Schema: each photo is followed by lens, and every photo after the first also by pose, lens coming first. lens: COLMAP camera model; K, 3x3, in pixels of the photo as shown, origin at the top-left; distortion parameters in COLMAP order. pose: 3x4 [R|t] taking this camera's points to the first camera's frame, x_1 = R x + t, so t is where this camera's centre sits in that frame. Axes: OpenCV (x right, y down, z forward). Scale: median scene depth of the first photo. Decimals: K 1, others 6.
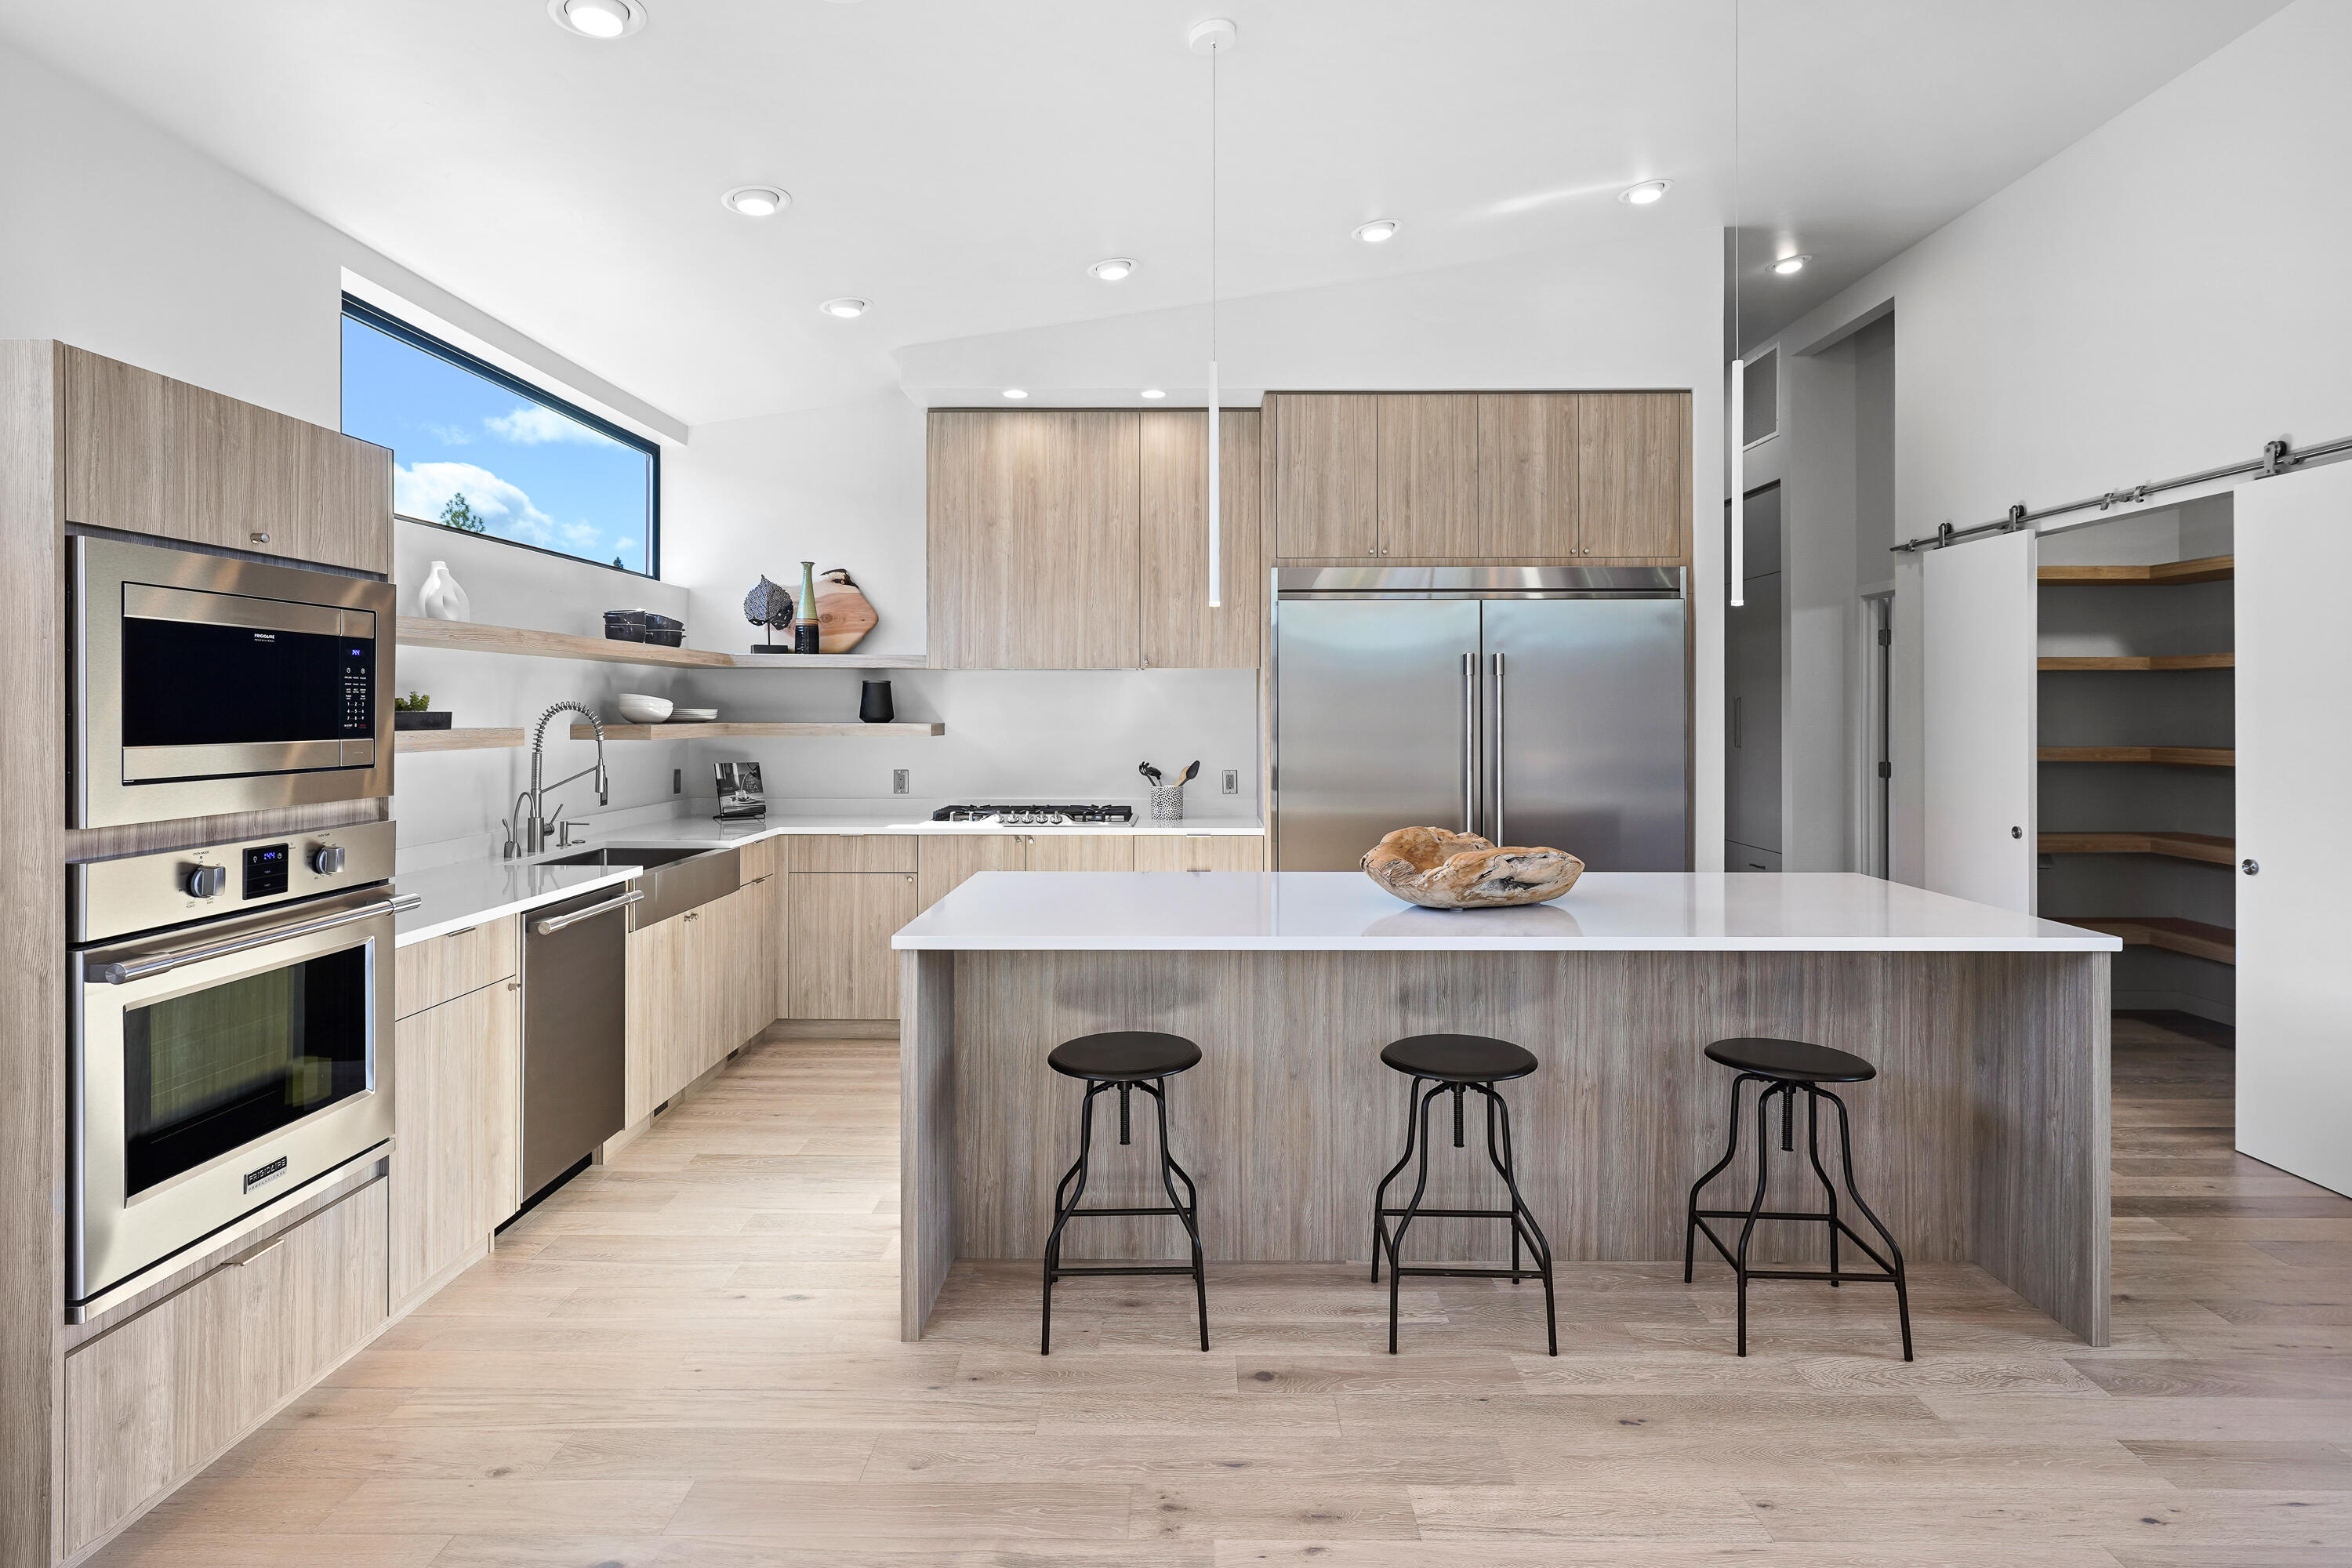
lens RADIAL K [[1275.5, 0, 1205.3], [0, 1275.5, 714.9], [0, 0, 1]] dist [-0.000054, 0.002333]
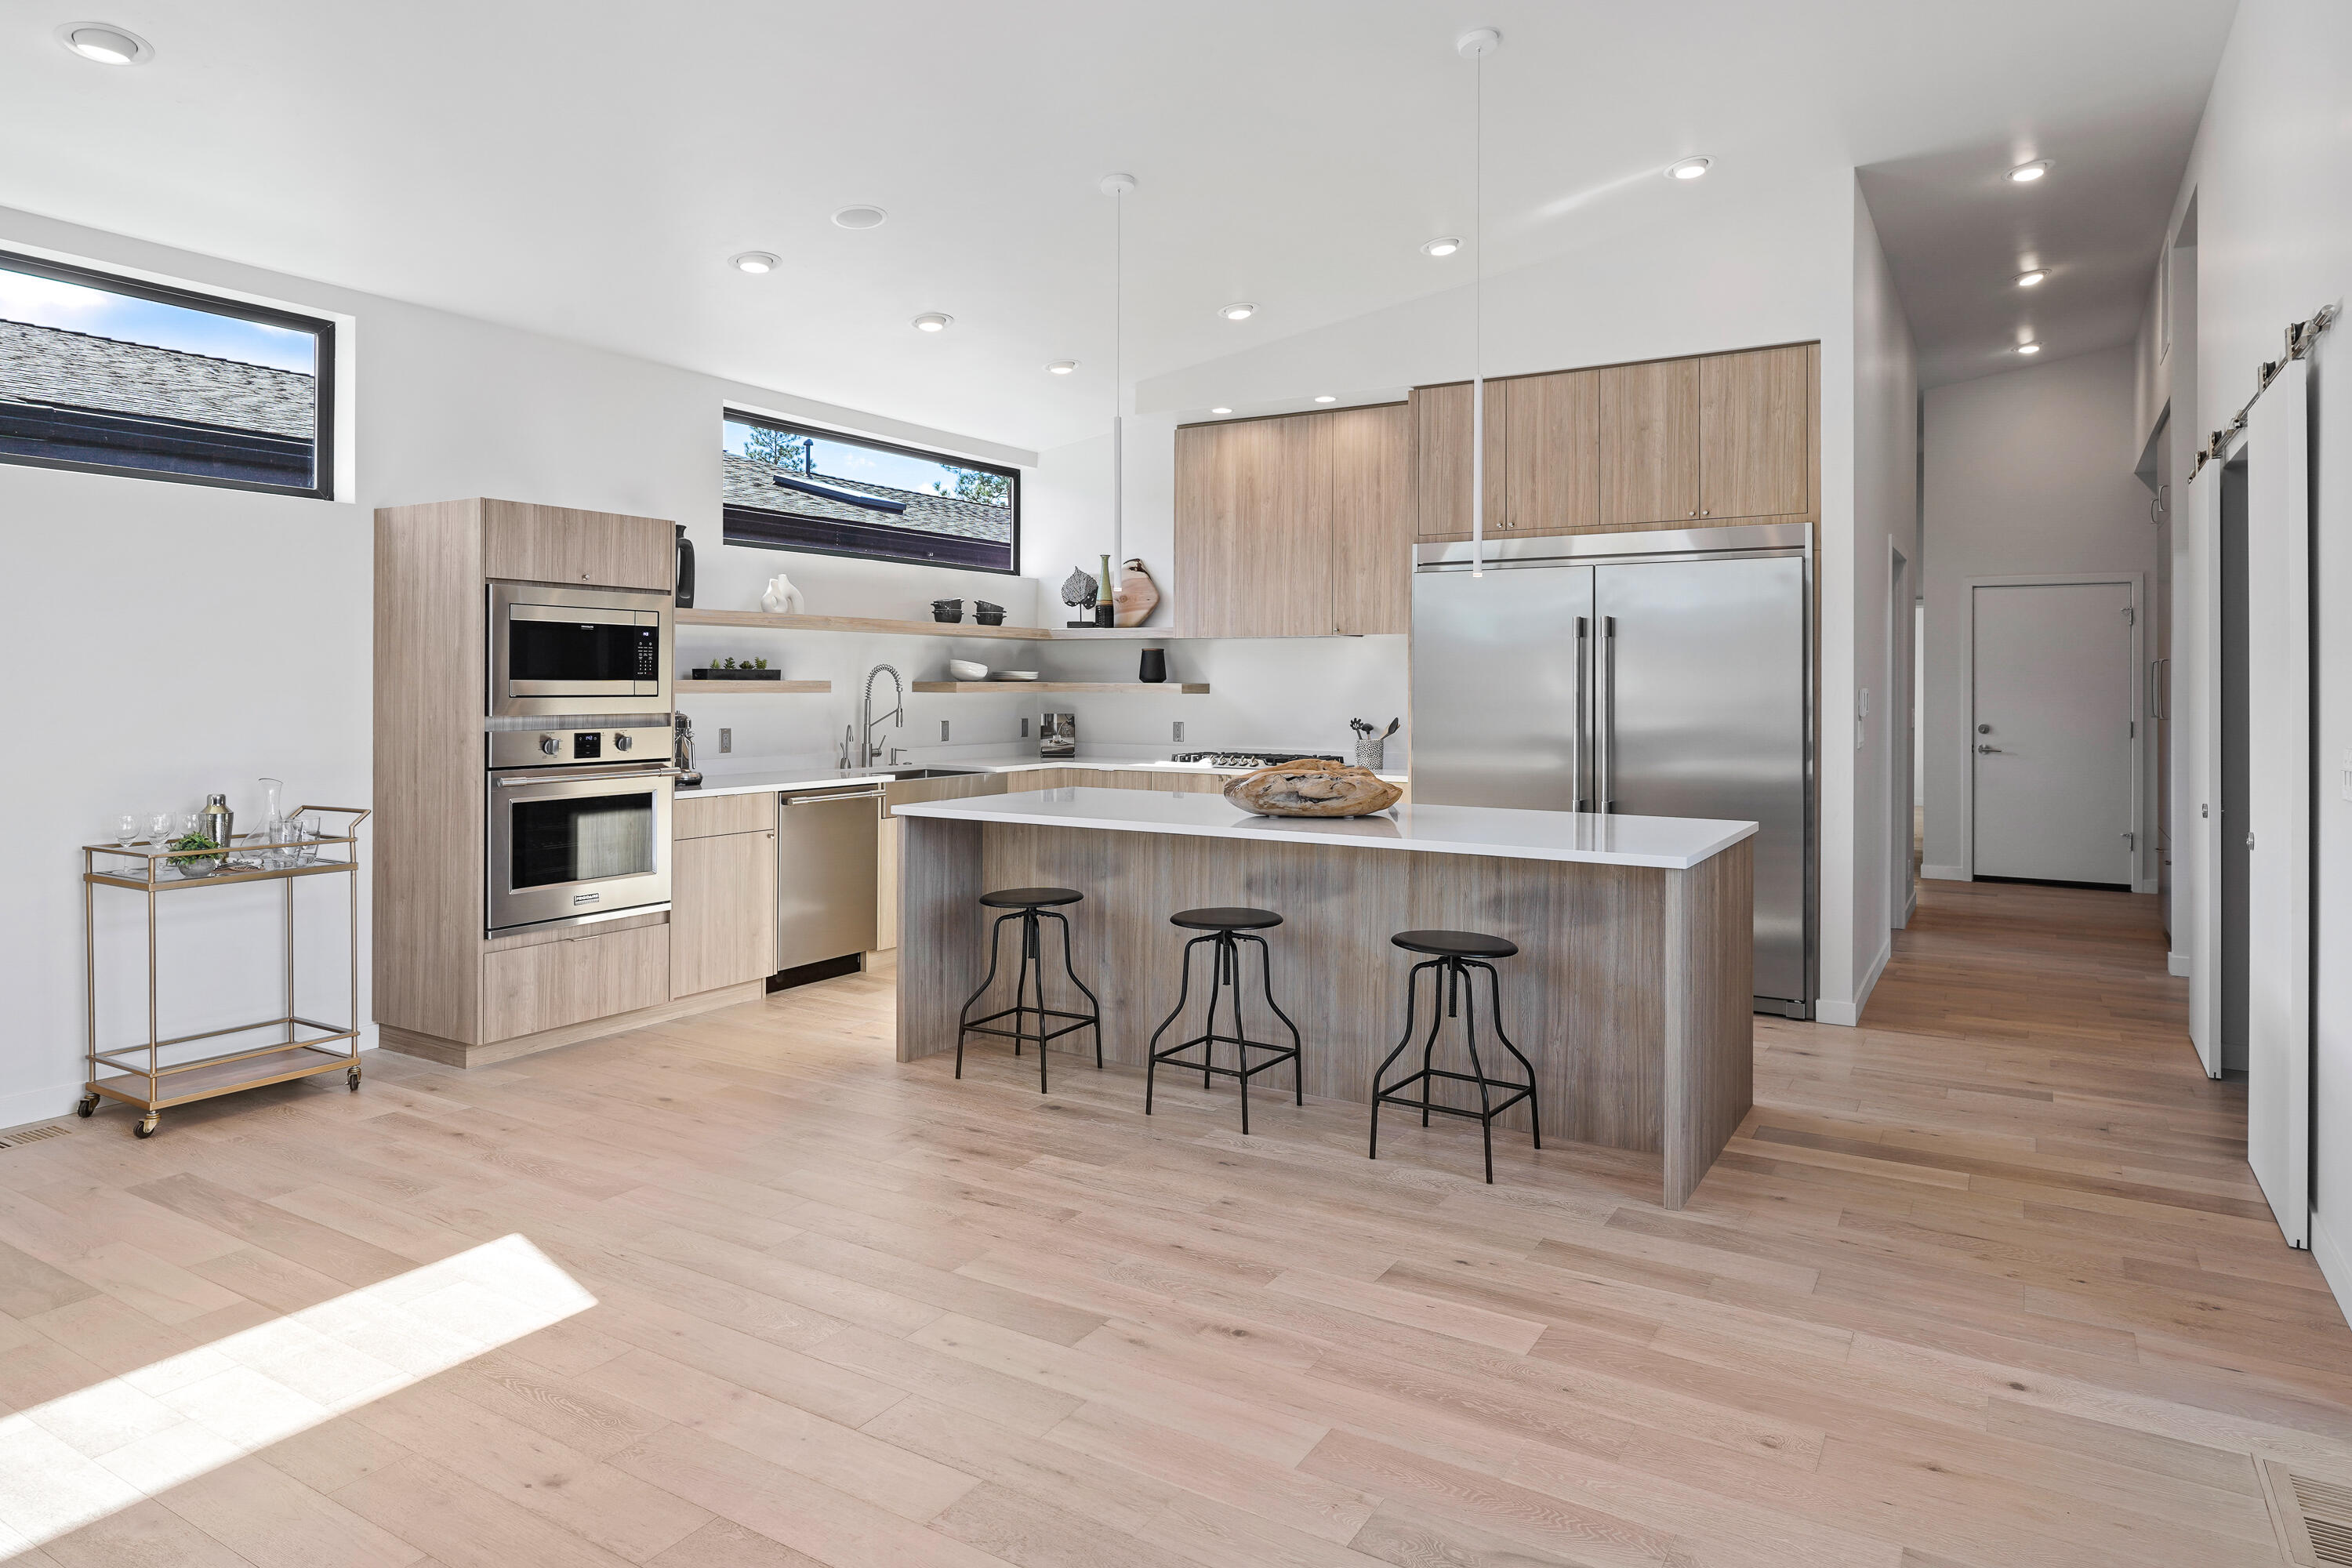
lens RADIAL K [[1452.1, 0, 1188.0], [0, 1452.1, 683.6], [0, 0, 1]] dist [0.000147, -0.000439]
pose [[0.852126, 0.002751, -0.523330, 0.552425], [-0.005749, 0.999975, -0.004104, 0.013747], [0.523306, 0.006506, 0.852120, -0.193437]]
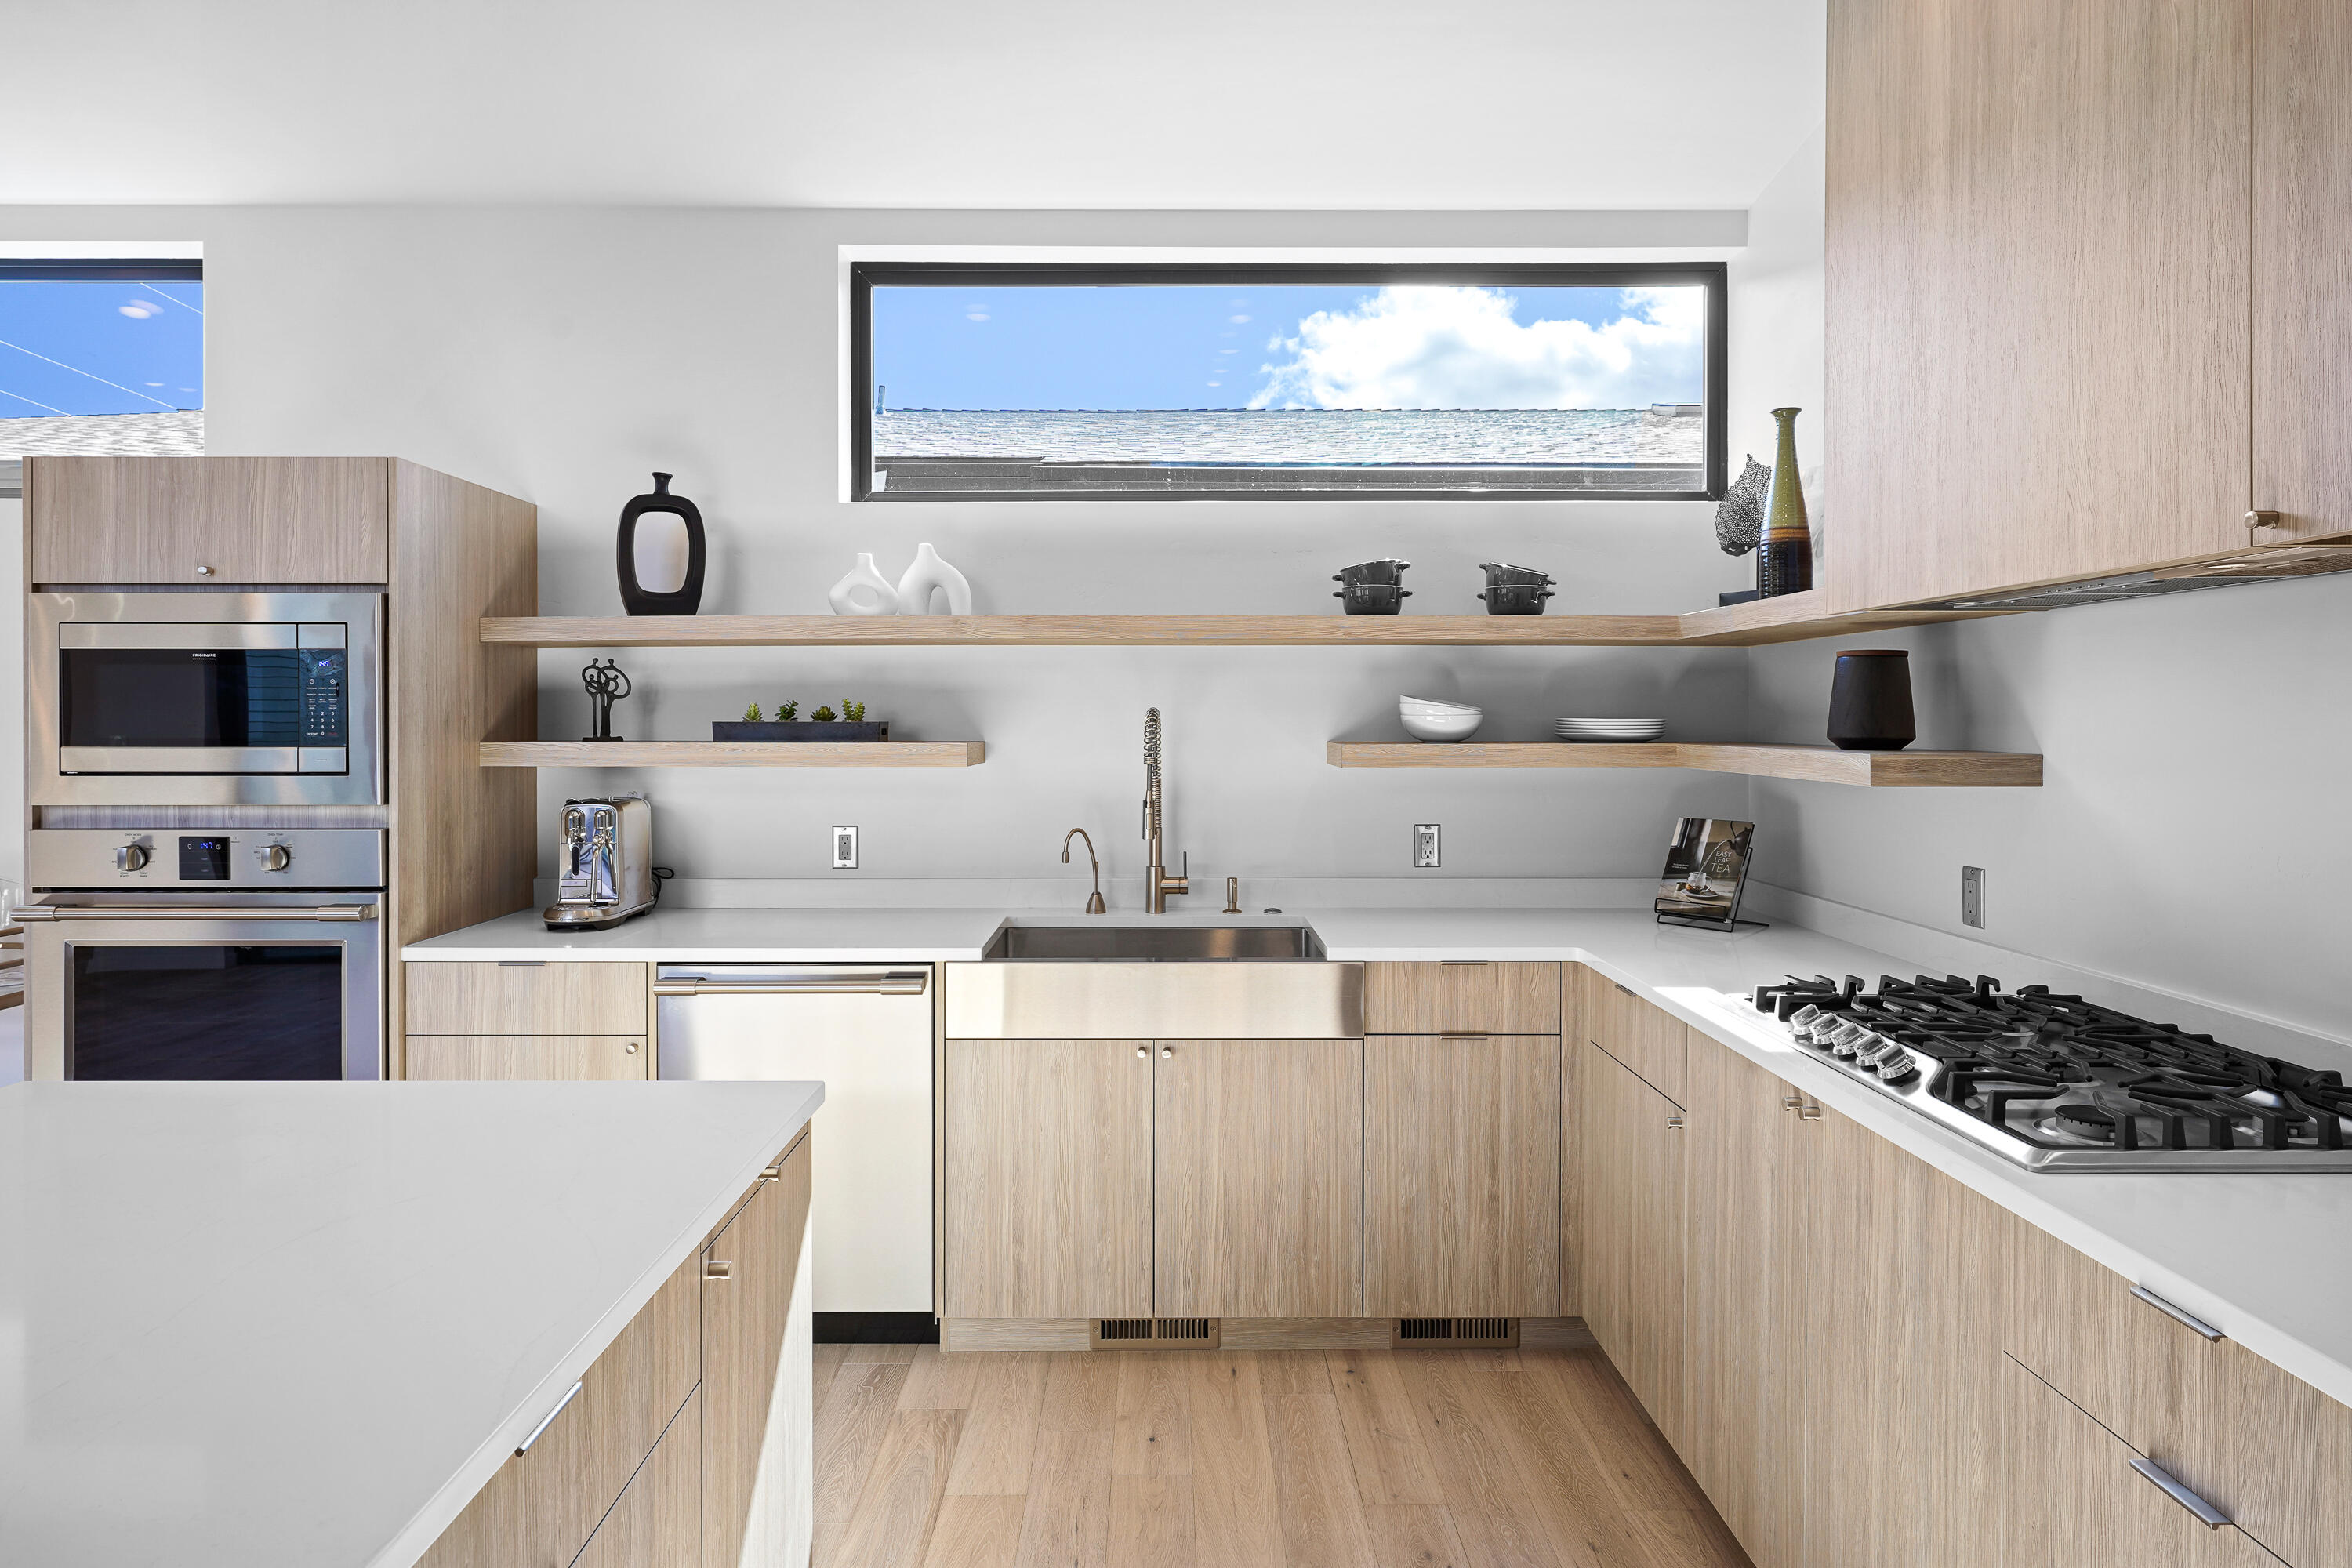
lens RADIAL K [[1371.2, 0, 1129.6], [0, 1371.2, 728.9], [0, 0, 1]] dist [-0.004389, 0.006678]
pose [[-0.011880, 0.007386, -0.999902, 0.220793], [-0.004428, 0.999963, 0.007439, -0.003469], [0.999920, 0.004516, -0.011847, 0.826245]]
